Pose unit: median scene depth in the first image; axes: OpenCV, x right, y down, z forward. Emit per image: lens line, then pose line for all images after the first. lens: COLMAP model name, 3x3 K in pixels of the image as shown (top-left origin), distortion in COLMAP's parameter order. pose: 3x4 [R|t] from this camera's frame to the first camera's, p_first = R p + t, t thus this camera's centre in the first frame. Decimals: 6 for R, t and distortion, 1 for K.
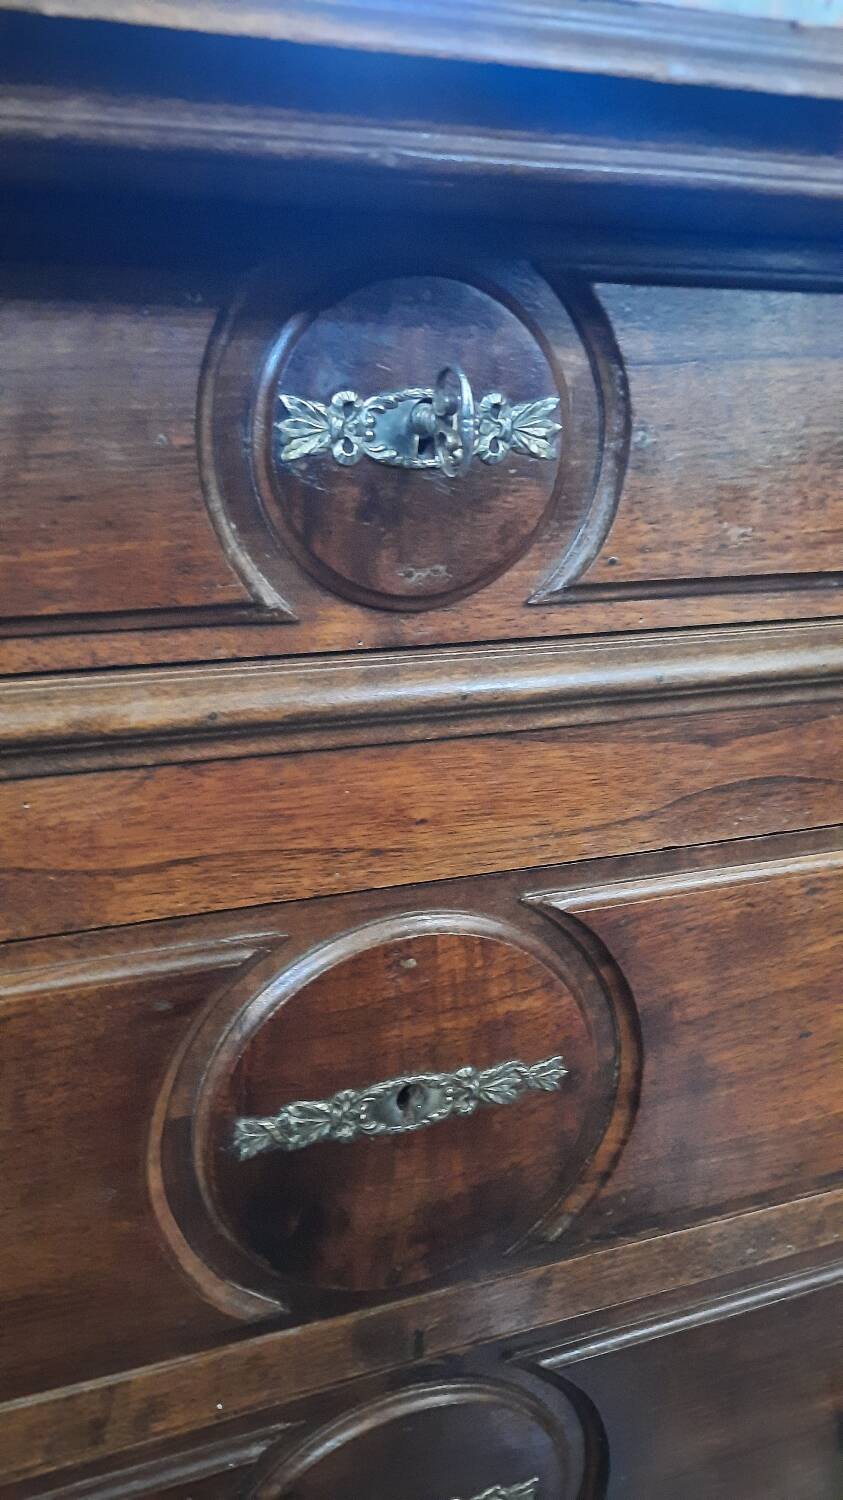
lens RADIAL K [[1089.8, 0, 421.5], [0, 1089.8, 750.0], [0, 0, 1]] dist [0.005453, -0.001342]
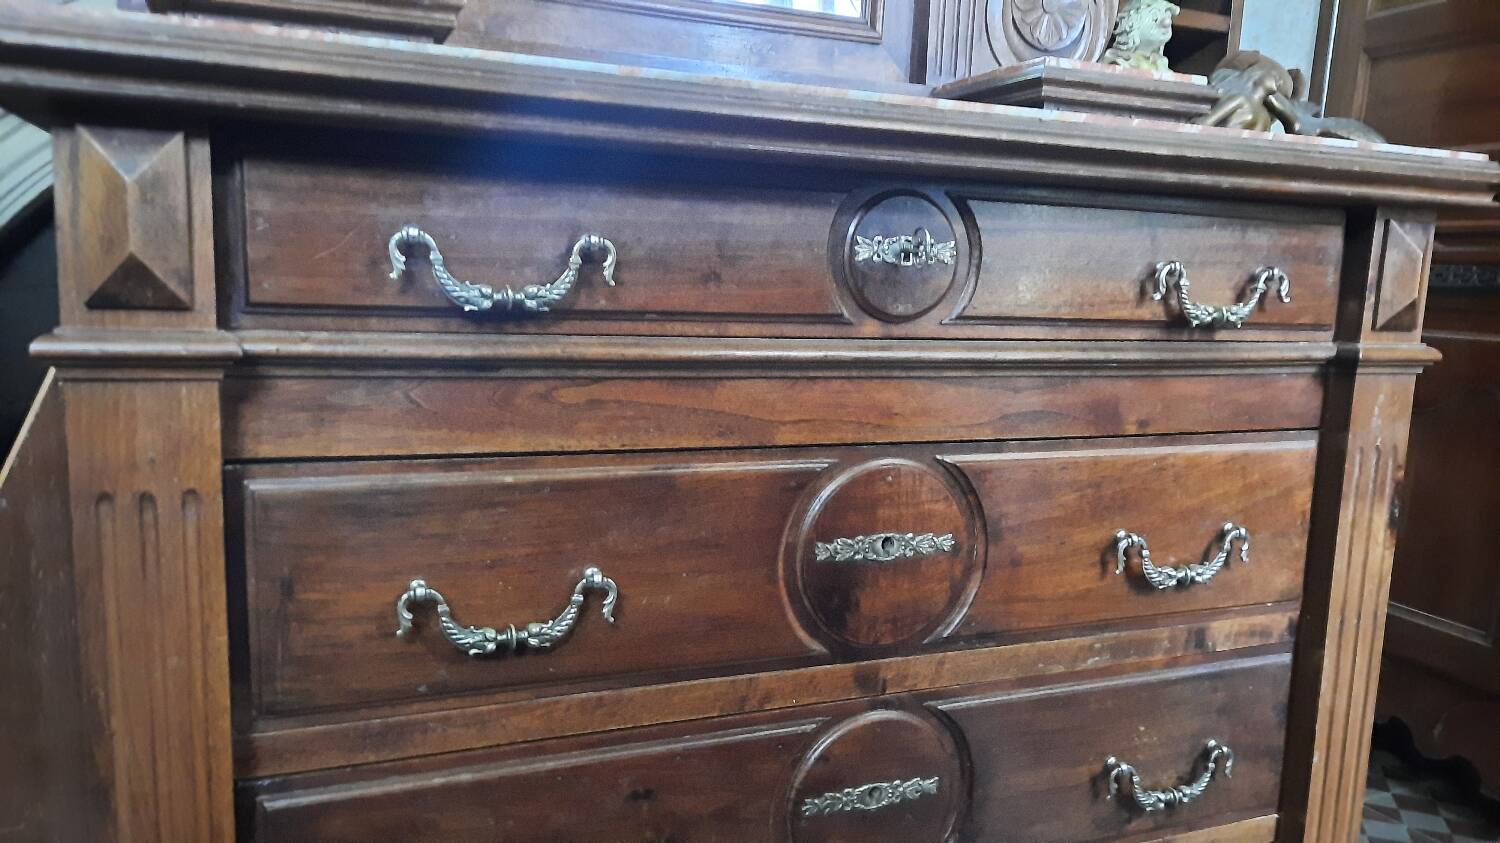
lens RADIAL K [[1089.8, 0, 750.0], [0, 1089.8, 421.5], [0, 0, 1]] dist [0.005453, -0.001342]
pose [[0.998342, 0.018109, 0.054630, -0.439046], [-0.007773, 0.982937, -0.183780, 0.510556], [-0.057026, 0.183051, 0.981448, -1.271330]]
